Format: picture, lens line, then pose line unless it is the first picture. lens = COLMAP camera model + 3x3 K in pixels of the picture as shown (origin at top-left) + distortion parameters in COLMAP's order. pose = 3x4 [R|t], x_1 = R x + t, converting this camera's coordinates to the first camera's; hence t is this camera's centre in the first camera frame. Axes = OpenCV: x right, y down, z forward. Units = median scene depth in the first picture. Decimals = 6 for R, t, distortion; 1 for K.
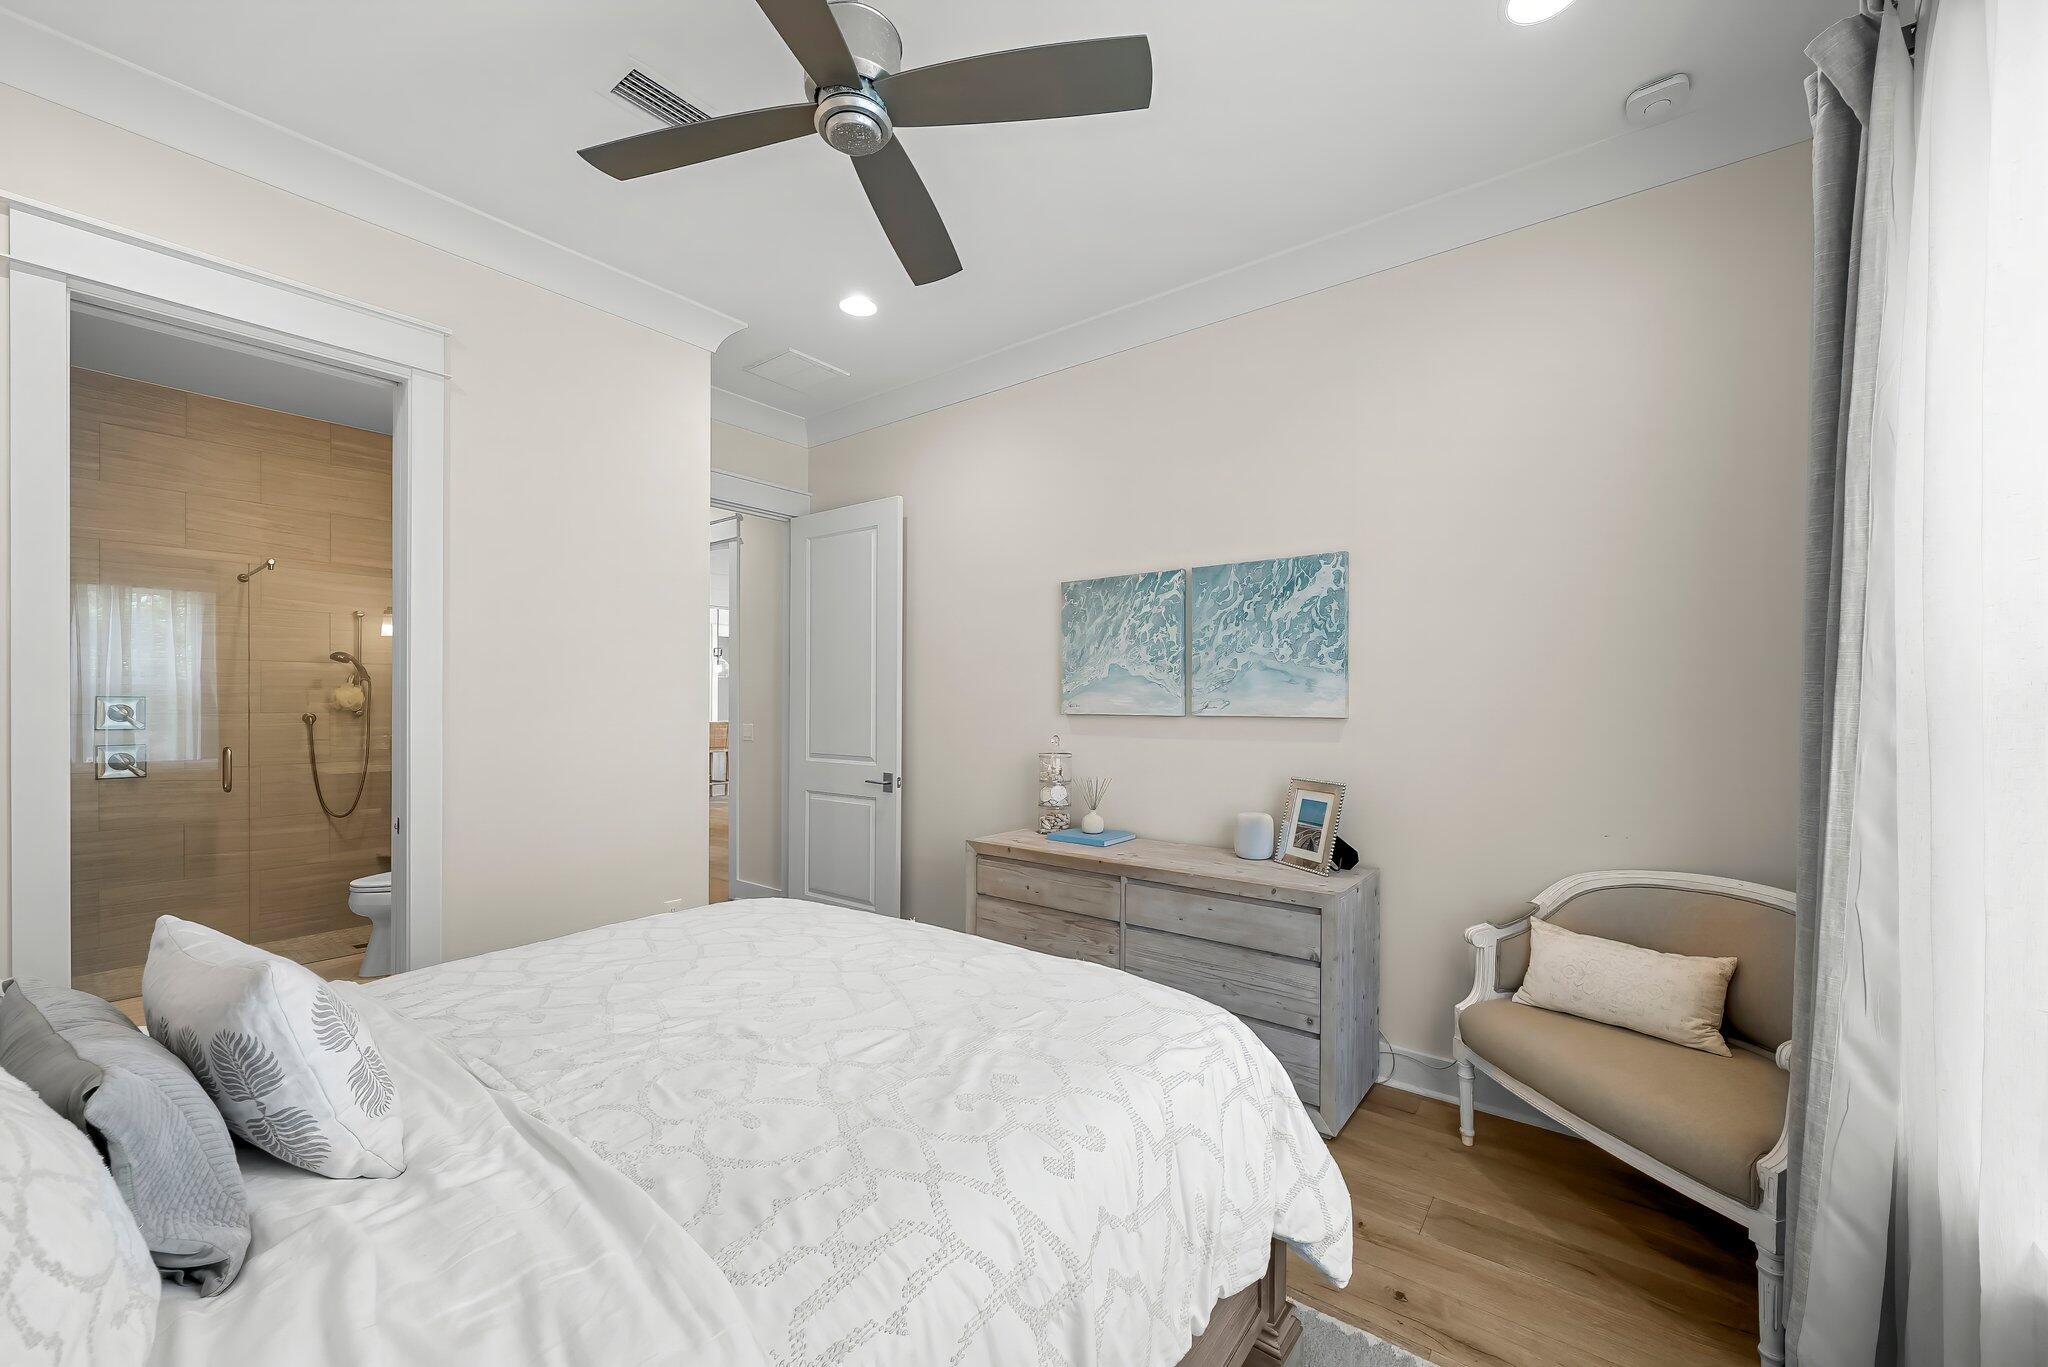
lens RADIAL K [[776.6, 0, 1022.5], [0, 776.6, 695.9], [0, 0, 1]] dist [0.010660, -0.005849]
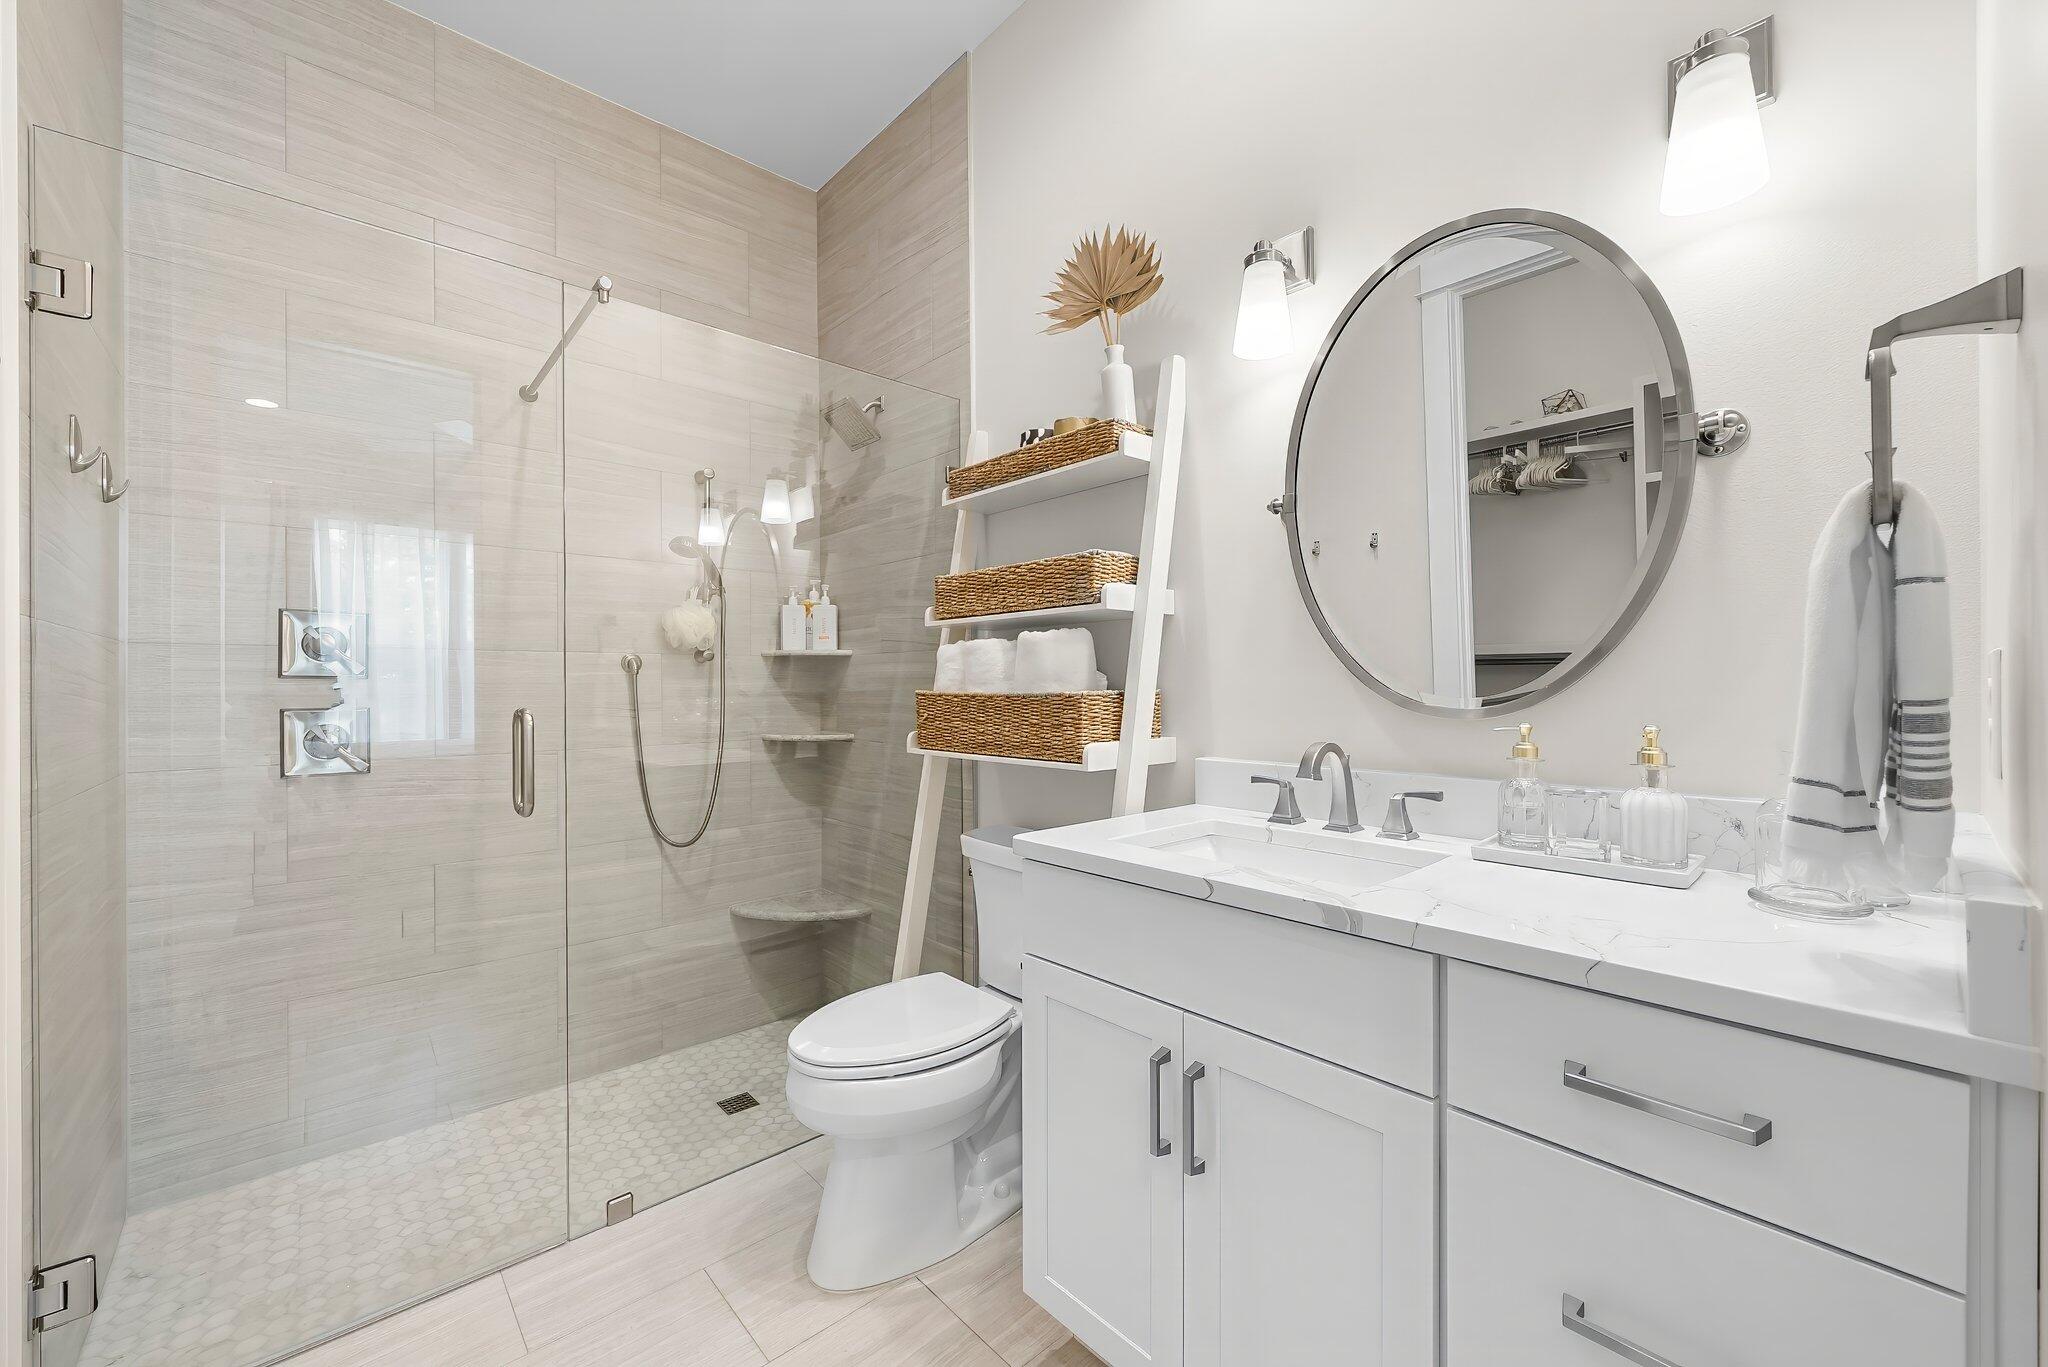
lens RADIAL K [[778.4, 0, 1024.0], [0, 778.4, 683.5], [0, 0, 1]] dist [-0.011792, 0.000265]
pose [[0.985869, -0.007416, -0.167353, -0.549044], [0.008080, 0.999962, 0.003285, 0.042256], [0.167322, -0.004591, 0.985892, 0.508929]]
